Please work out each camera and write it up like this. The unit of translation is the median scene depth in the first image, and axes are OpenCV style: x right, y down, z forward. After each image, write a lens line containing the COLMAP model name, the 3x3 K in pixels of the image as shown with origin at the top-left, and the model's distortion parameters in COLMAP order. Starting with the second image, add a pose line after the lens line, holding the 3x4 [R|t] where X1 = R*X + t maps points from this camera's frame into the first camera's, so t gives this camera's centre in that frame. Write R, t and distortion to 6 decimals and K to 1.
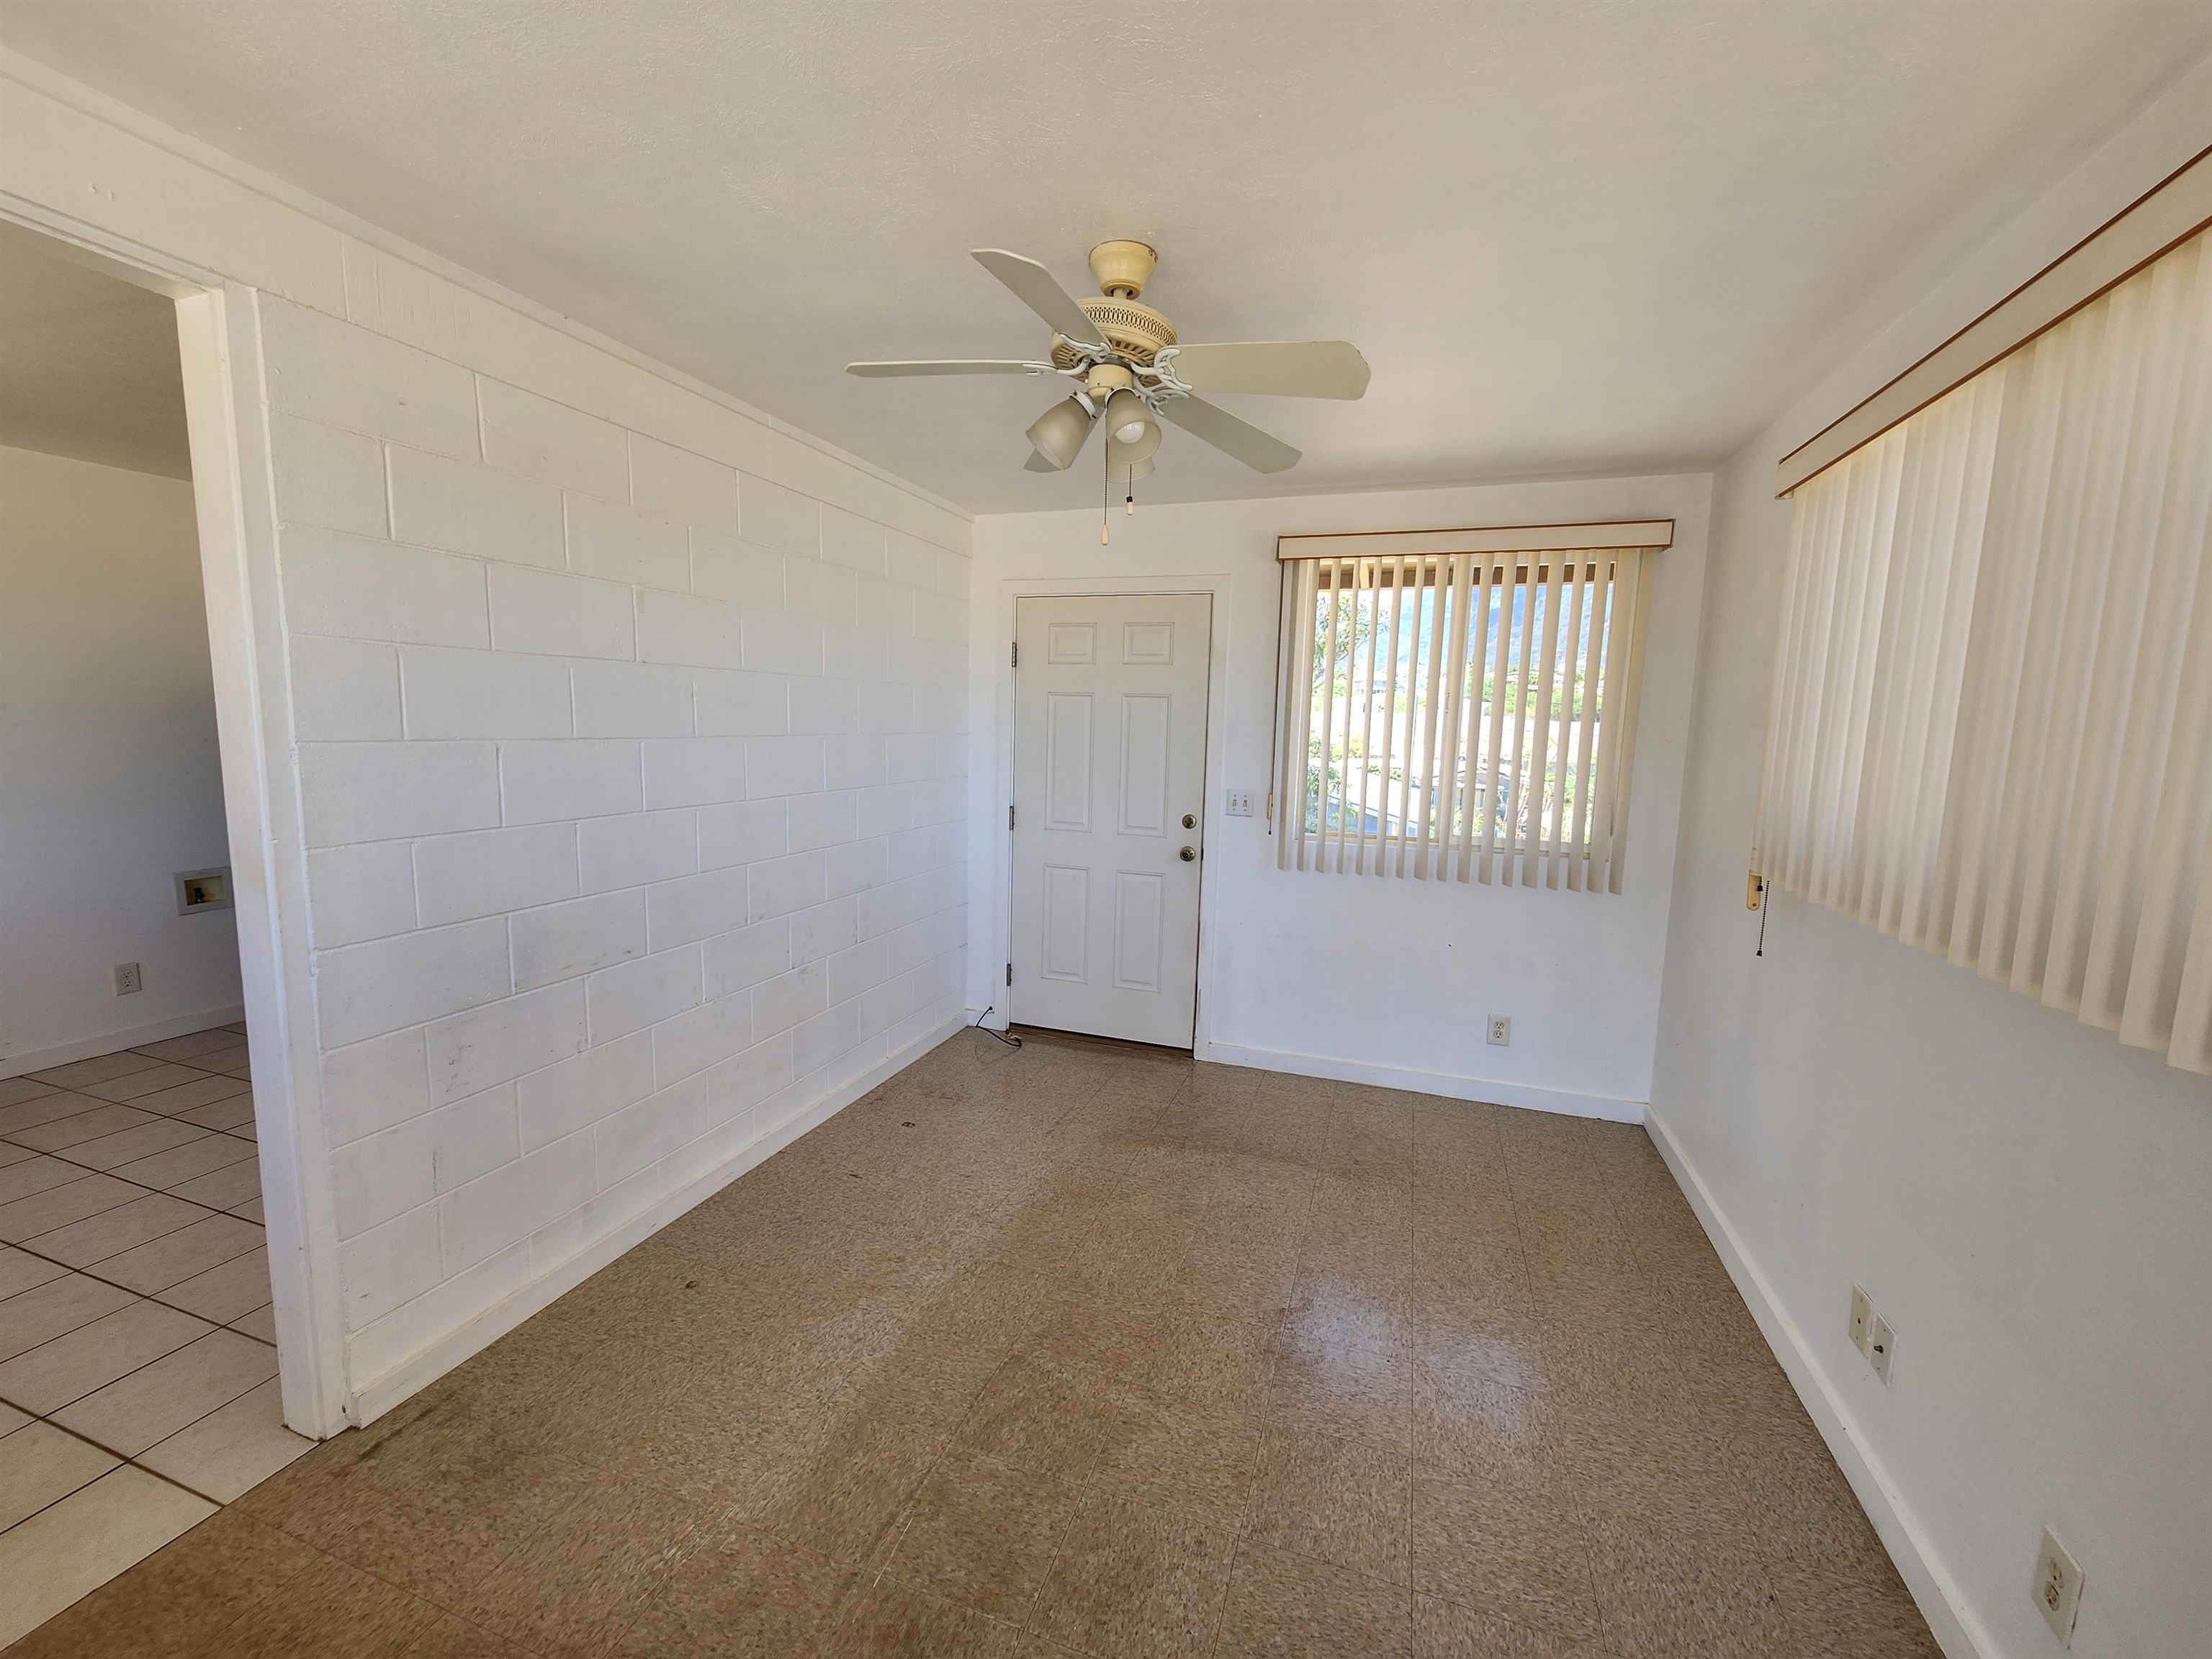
lens RADIAL K [[896.9, 0, 1106.0], [0, 896.9, 829.5], [0, 0, 1]] dist [0.004534, -0.005306]
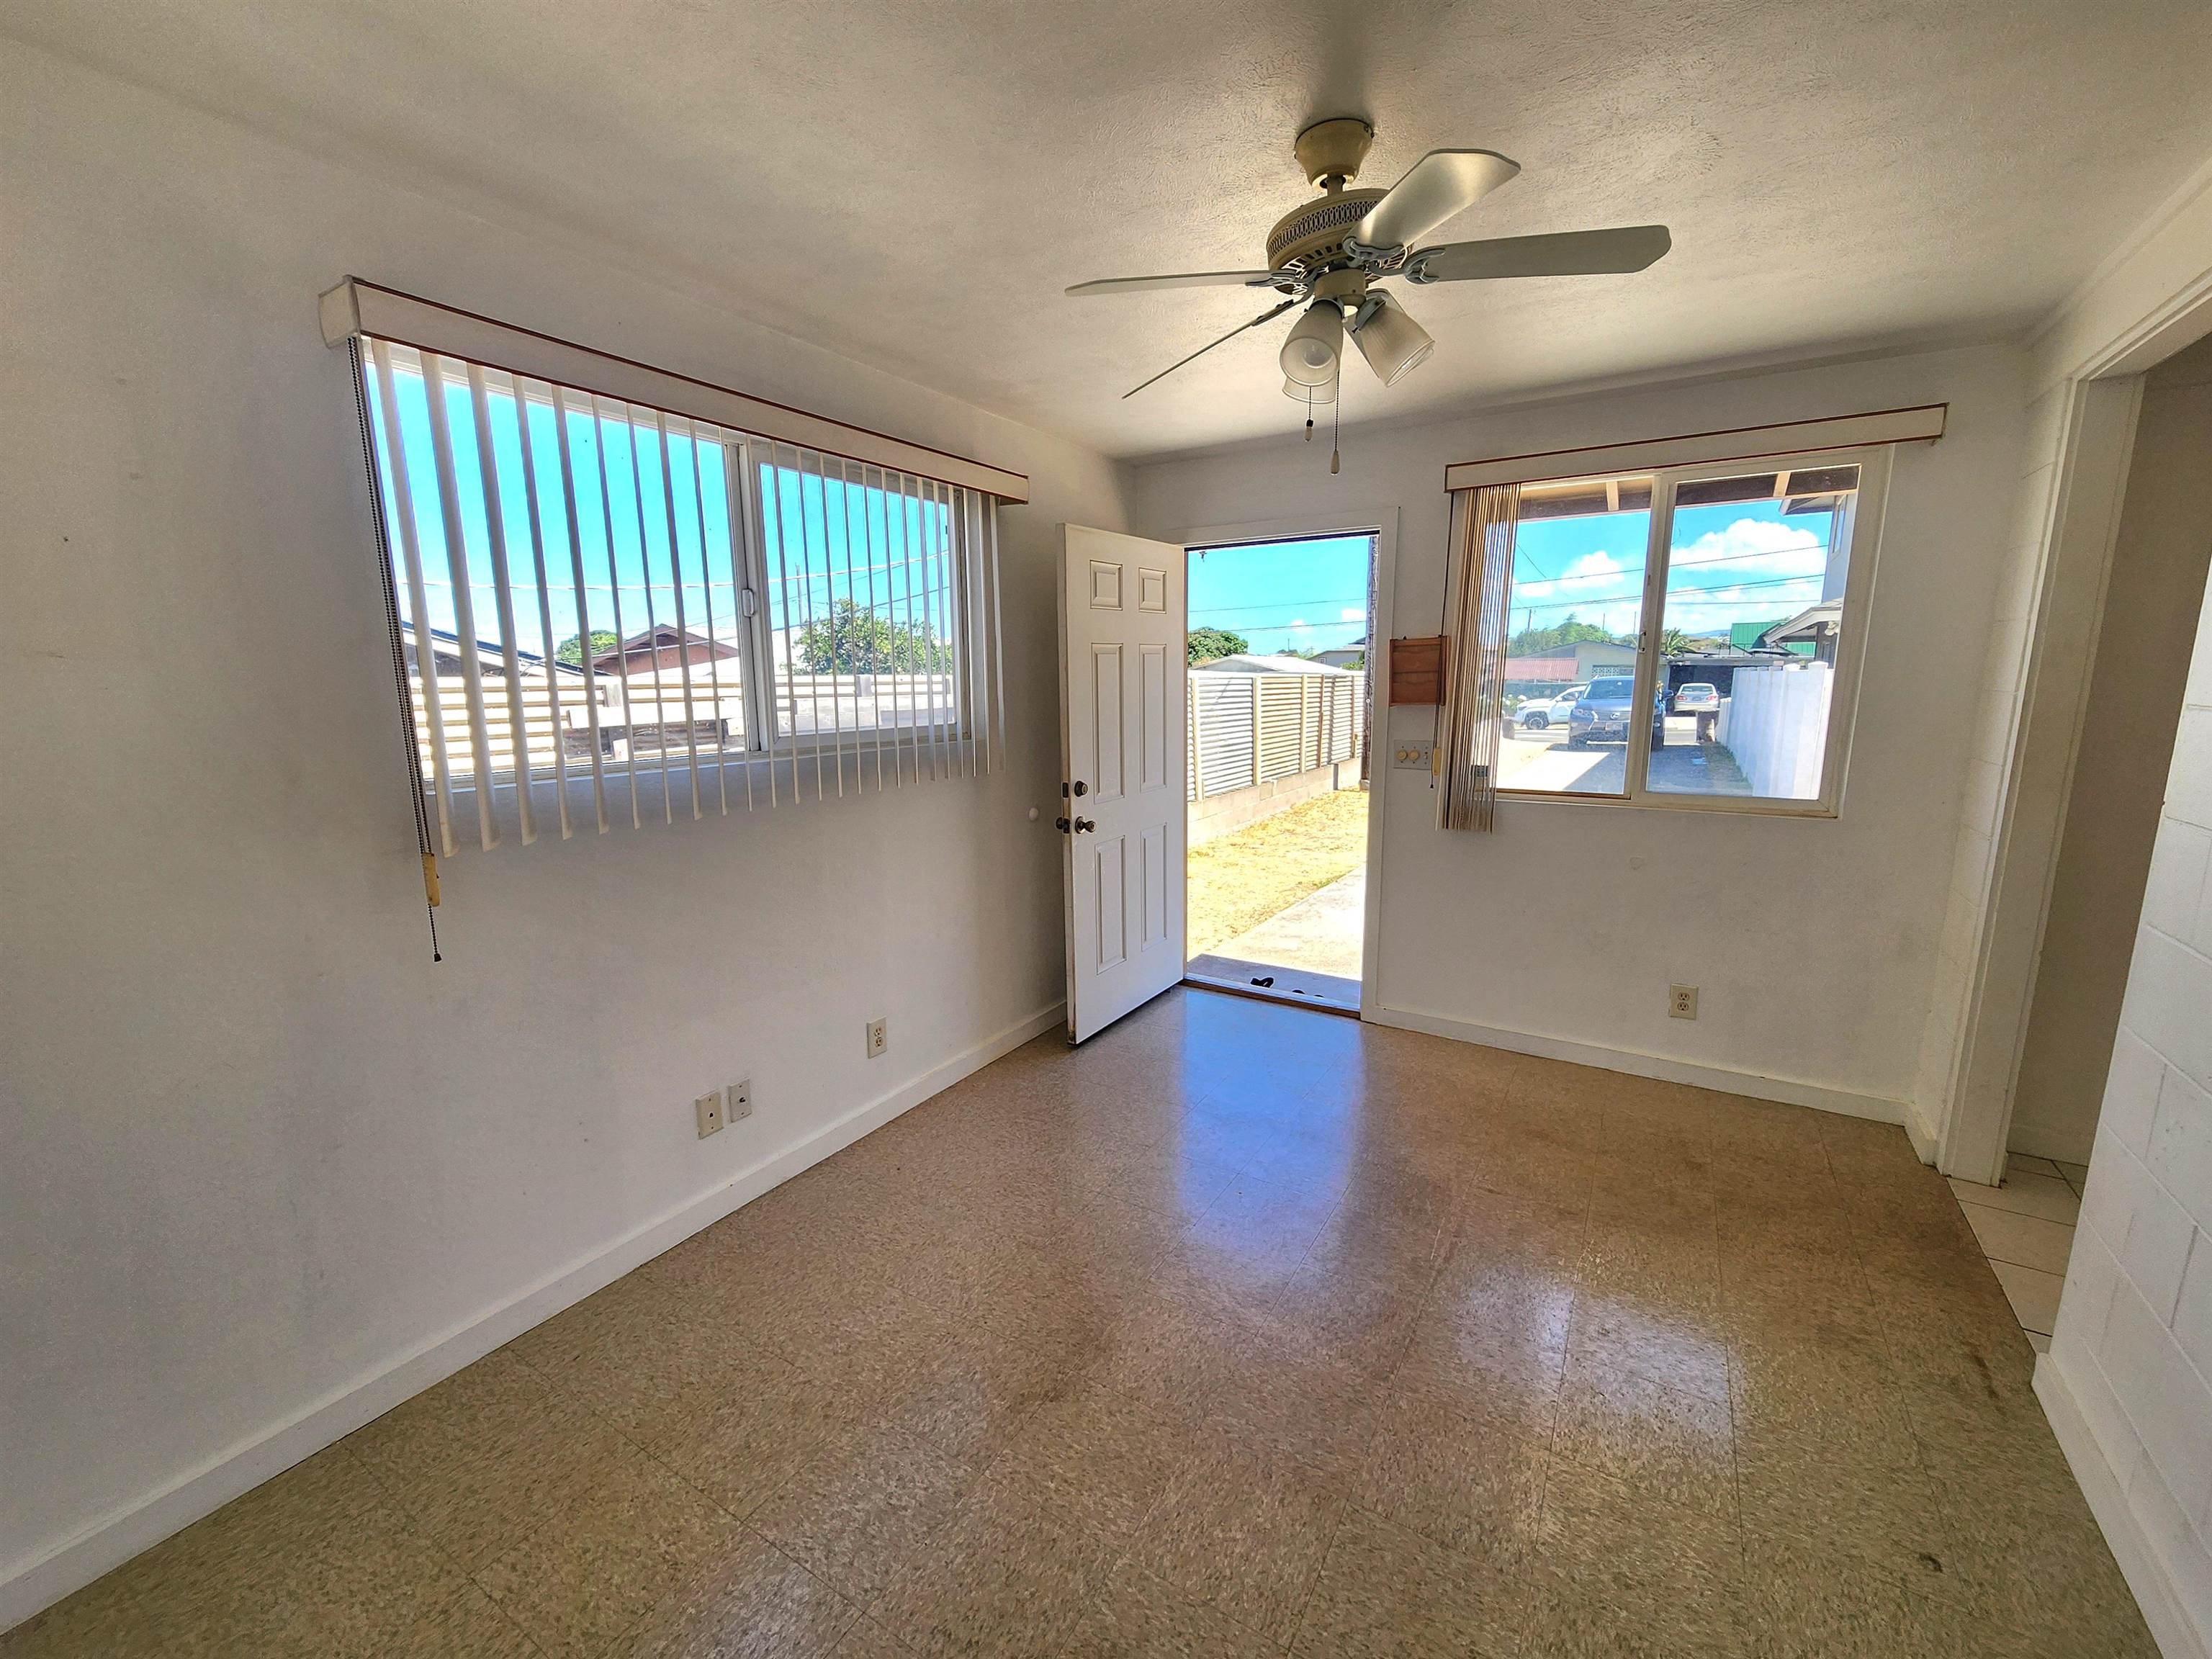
lens RADIAL K [[896.9, 0, 1106.0], [0, 896.9, 829.5], [0, 0, 1]] dist [0.004534, -0.005306]
pose [[-0.974331, -0.055313, 0.218219, 0.003400], [0.012259, 0.954869, 0.296773, -0.213730], [-0.224786, 0.291830, -0.929681, 1.754528]]
